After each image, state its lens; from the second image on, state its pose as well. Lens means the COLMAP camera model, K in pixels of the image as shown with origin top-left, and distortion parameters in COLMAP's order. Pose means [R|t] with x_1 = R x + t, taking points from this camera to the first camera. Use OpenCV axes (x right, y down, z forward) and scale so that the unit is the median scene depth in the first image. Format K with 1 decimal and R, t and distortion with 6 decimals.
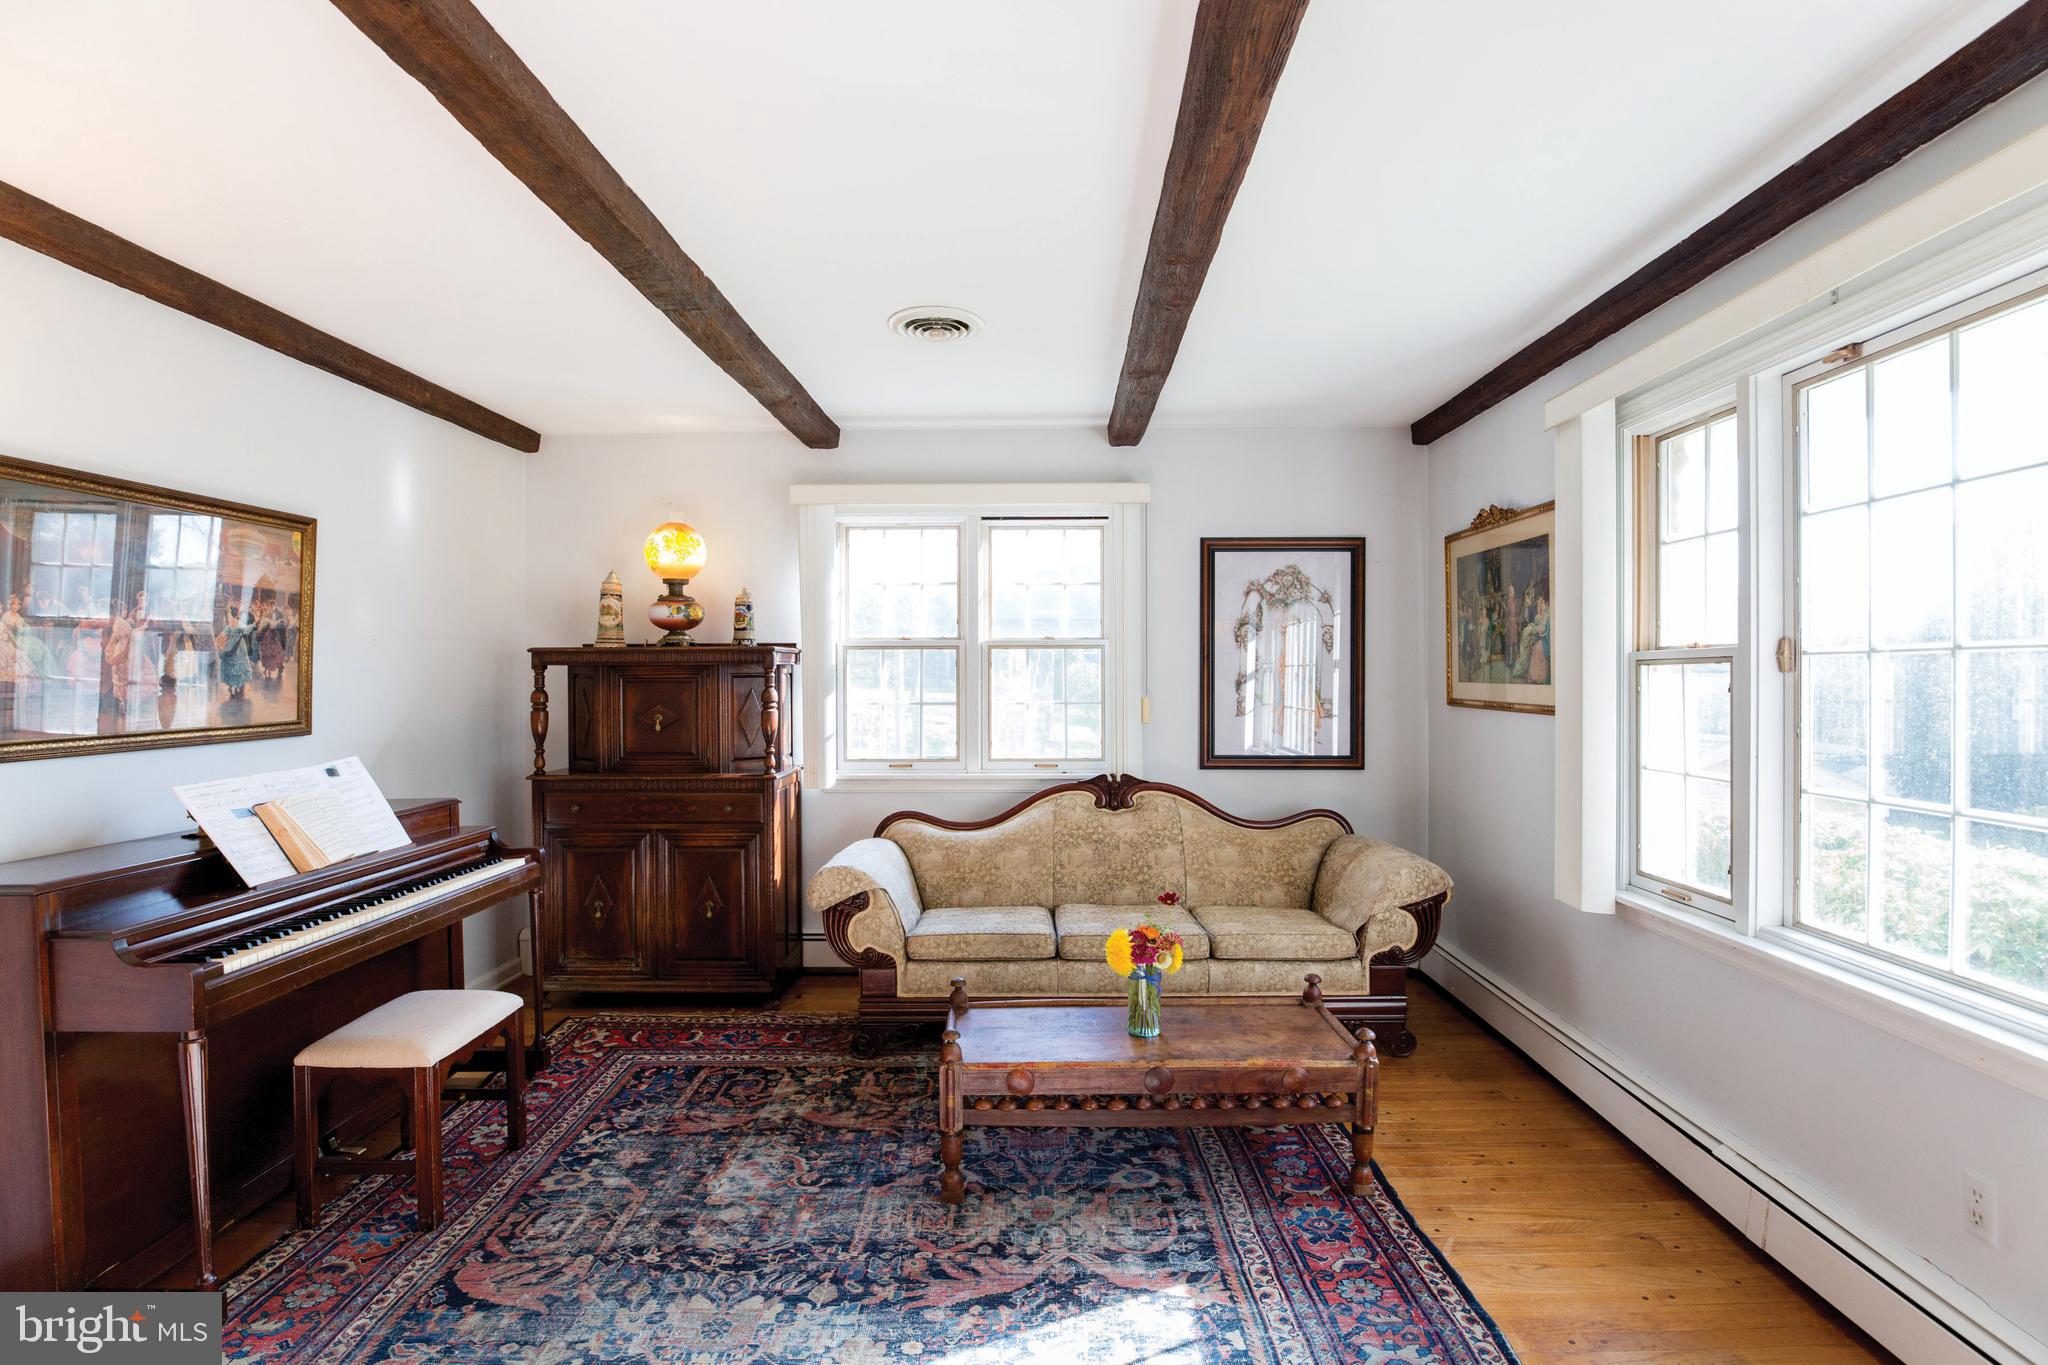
lens RADIAL K [[994.6, 0, 1032.1], [0, 994.6, 681.6], [0, 0, 1]] dist [-0.028755, -0.001157]
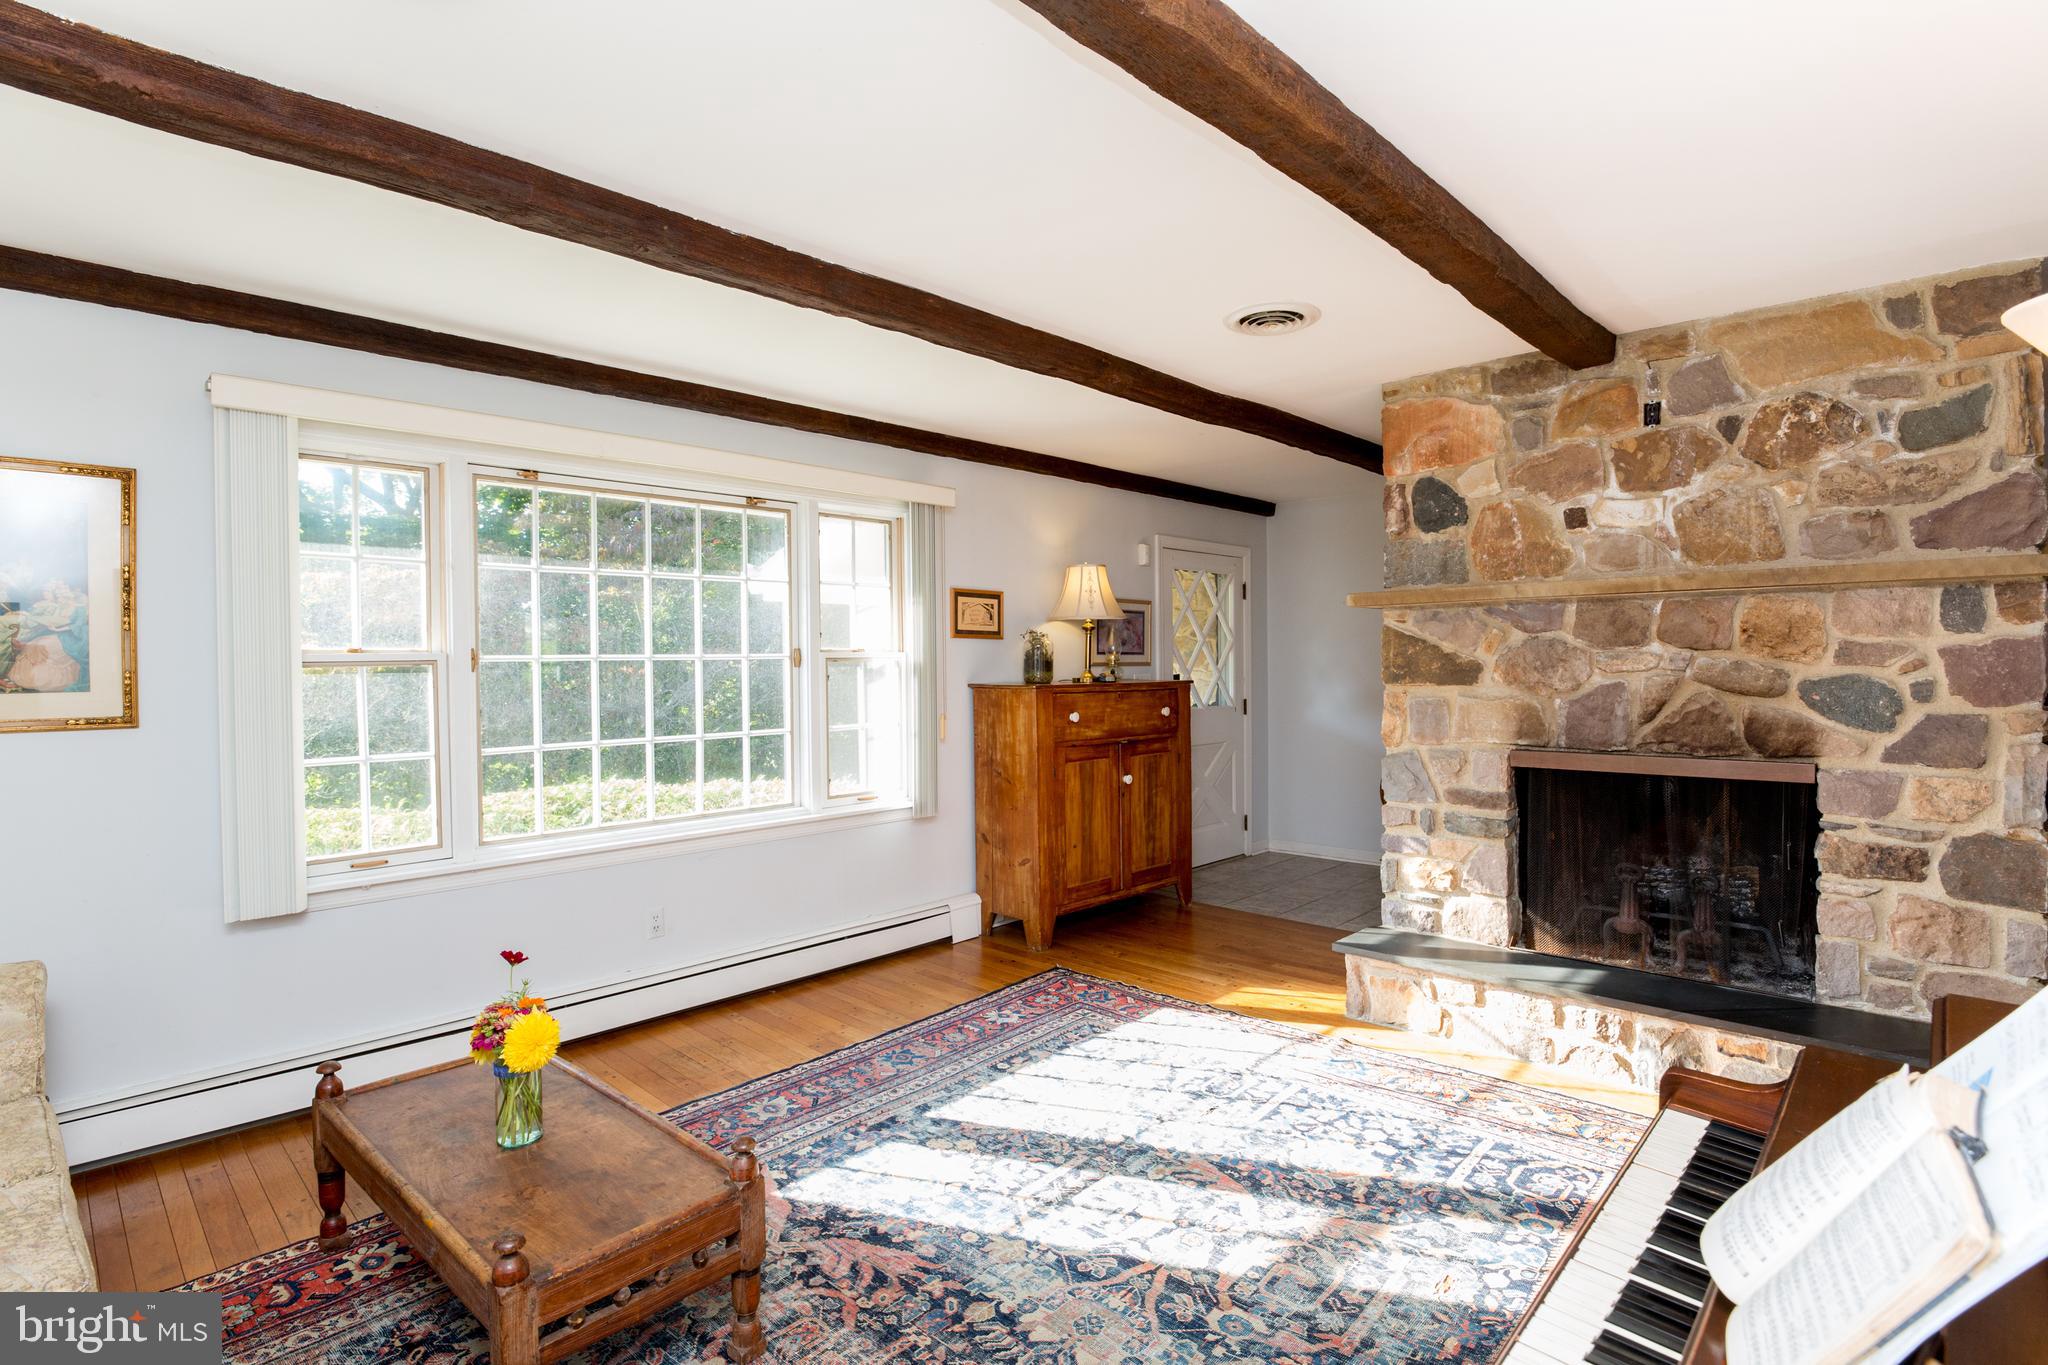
lens RADIAL K [[994.6, 0, 1037.7], [0, 994.6, 677.3], [0, 0, 1]] dist [-0.028755, -0.001157]
pose [[-0.736830, -0.002119, 0.676074, -0.604180], [0.015368, 0.999684, 0.019882, -0.012513], [-0.675903, 0.025039, -0.736565, 1.105292]]
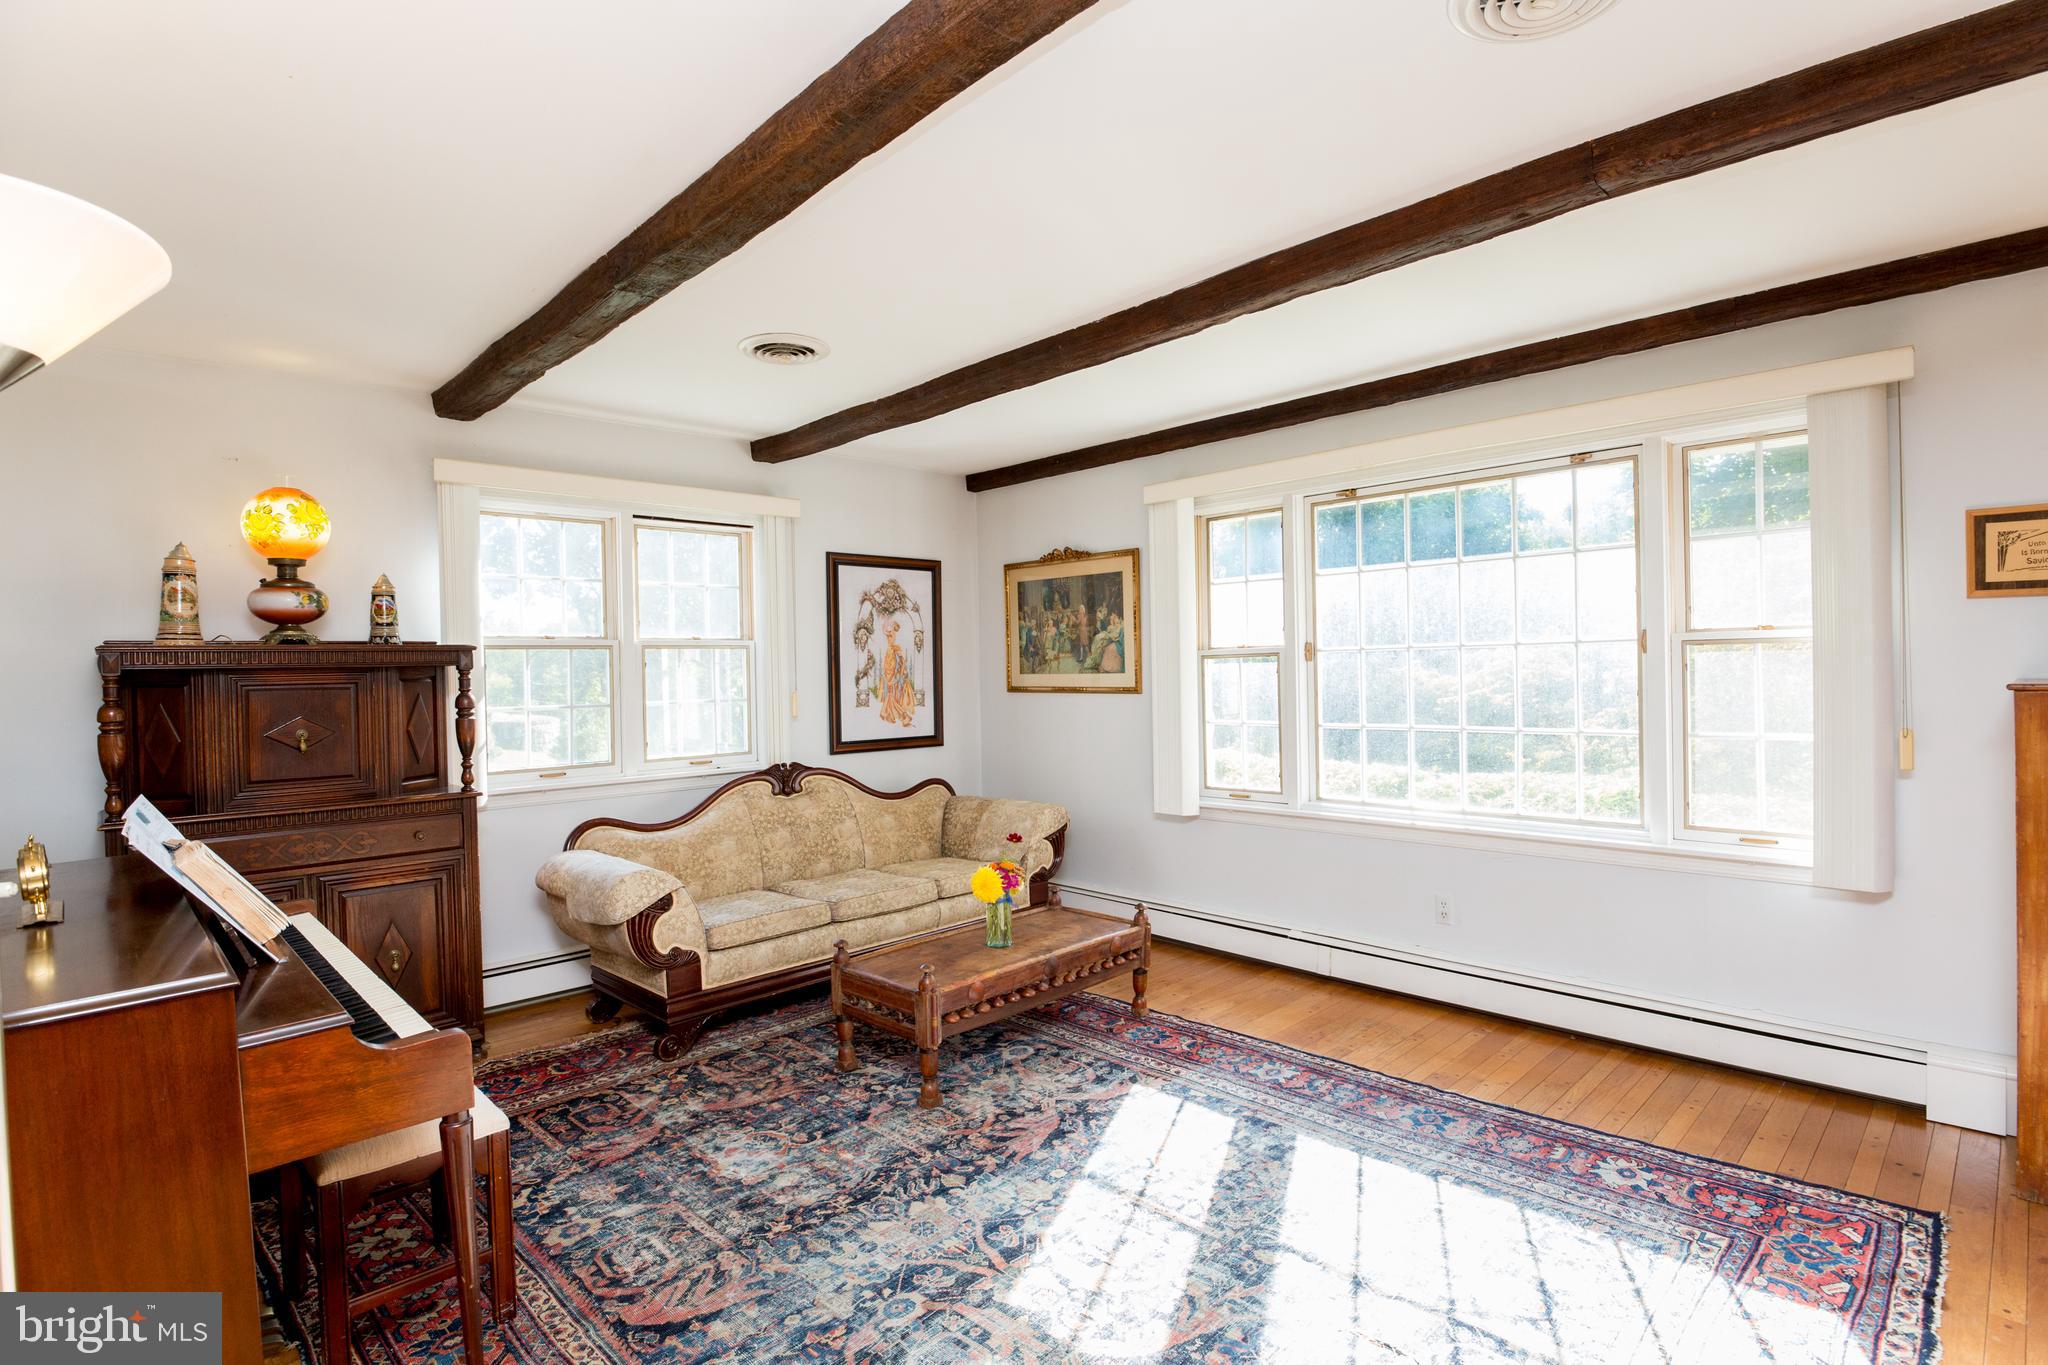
lens RADIAL K [[994.6, 0, 1027.9], [0, 994.6, 677.7], [0, 0, 1]] dist [-0.028755, -0.001157]
pose [[0.709113, -0.017473, 0.704879, -0.660241], [0.023252, 0.999729, 0.001390, 0.004925], [-0.704712, 0.015404, 0.709327, 0.044864]]
